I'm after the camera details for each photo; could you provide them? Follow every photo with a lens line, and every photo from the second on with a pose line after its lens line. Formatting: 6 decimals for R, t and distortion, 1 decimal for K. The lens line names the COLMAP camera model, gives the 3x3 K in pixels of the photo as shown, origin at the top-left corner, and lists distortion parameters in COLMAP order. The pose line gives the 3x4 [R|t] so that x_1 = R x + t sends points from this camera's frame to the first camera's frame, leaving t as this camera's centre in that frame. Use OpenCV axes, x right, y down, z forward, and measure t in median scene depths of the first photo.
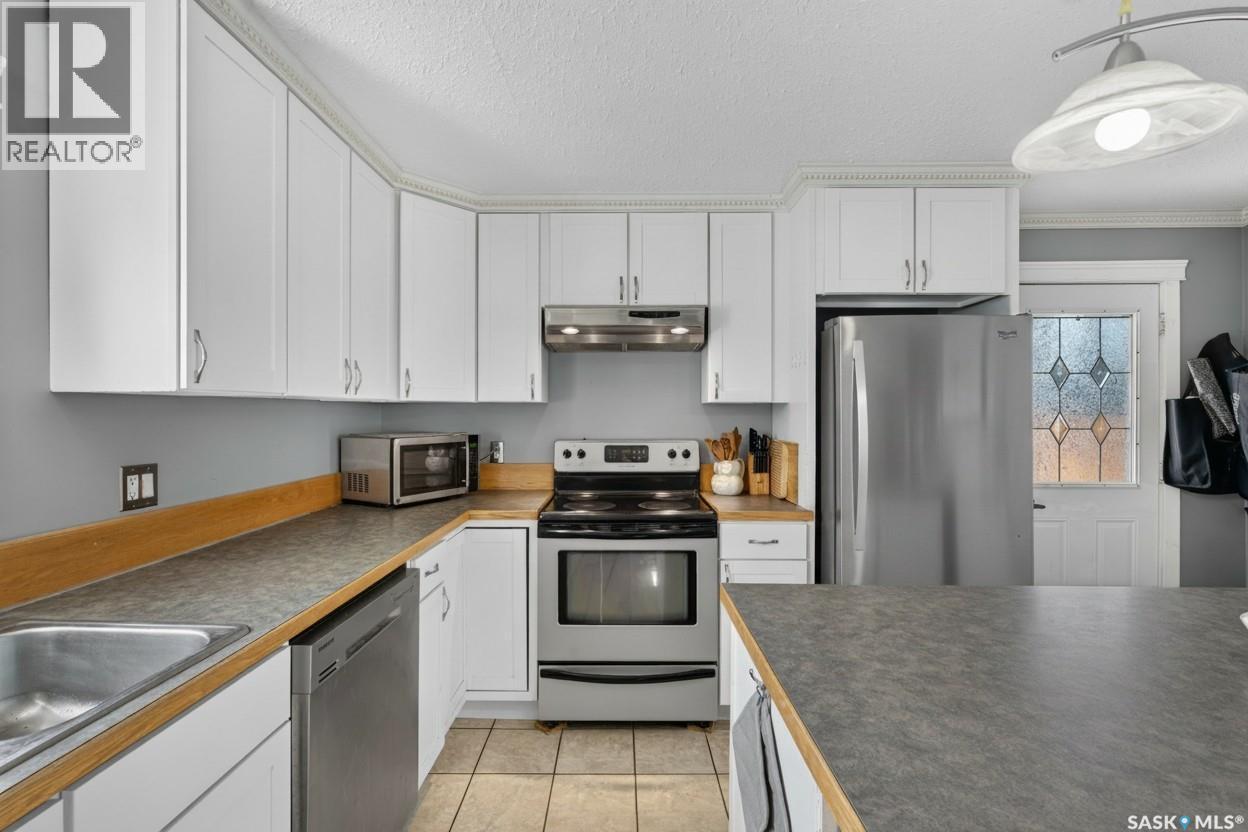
lens RADIAL K [[567.1, 0, 622.5], [0, 567.1, 421.1], [0, 0, 1]] dist [-0.003544, 0.000560]
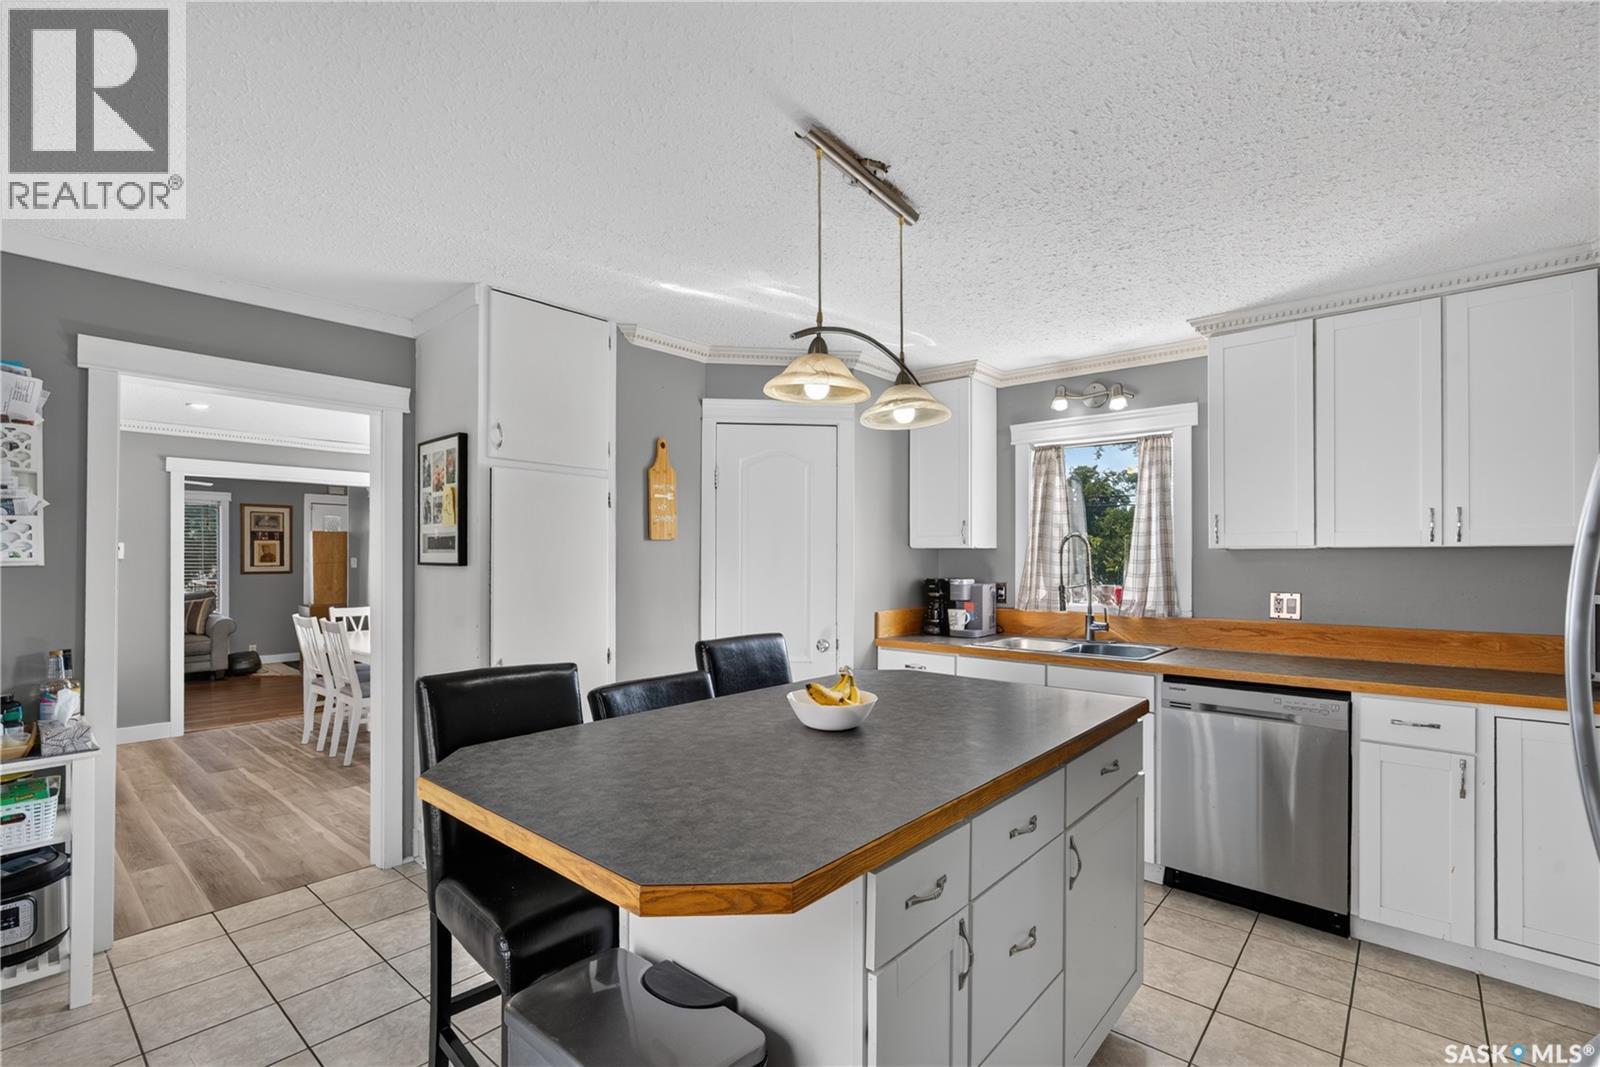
lens RADIAL K [[727.1, 0, 798.1], [0, 727.1, 540.0], [0, 0, 1]] dist [-0.003544, 0.000560]
pose [[-0.653078, -0.016626, -0.757108, 1.549189], [-0.009537, 0.999860, -0.013731, -0.043004], [0.757230, -0.001747, -0.653145, 1.950518]]
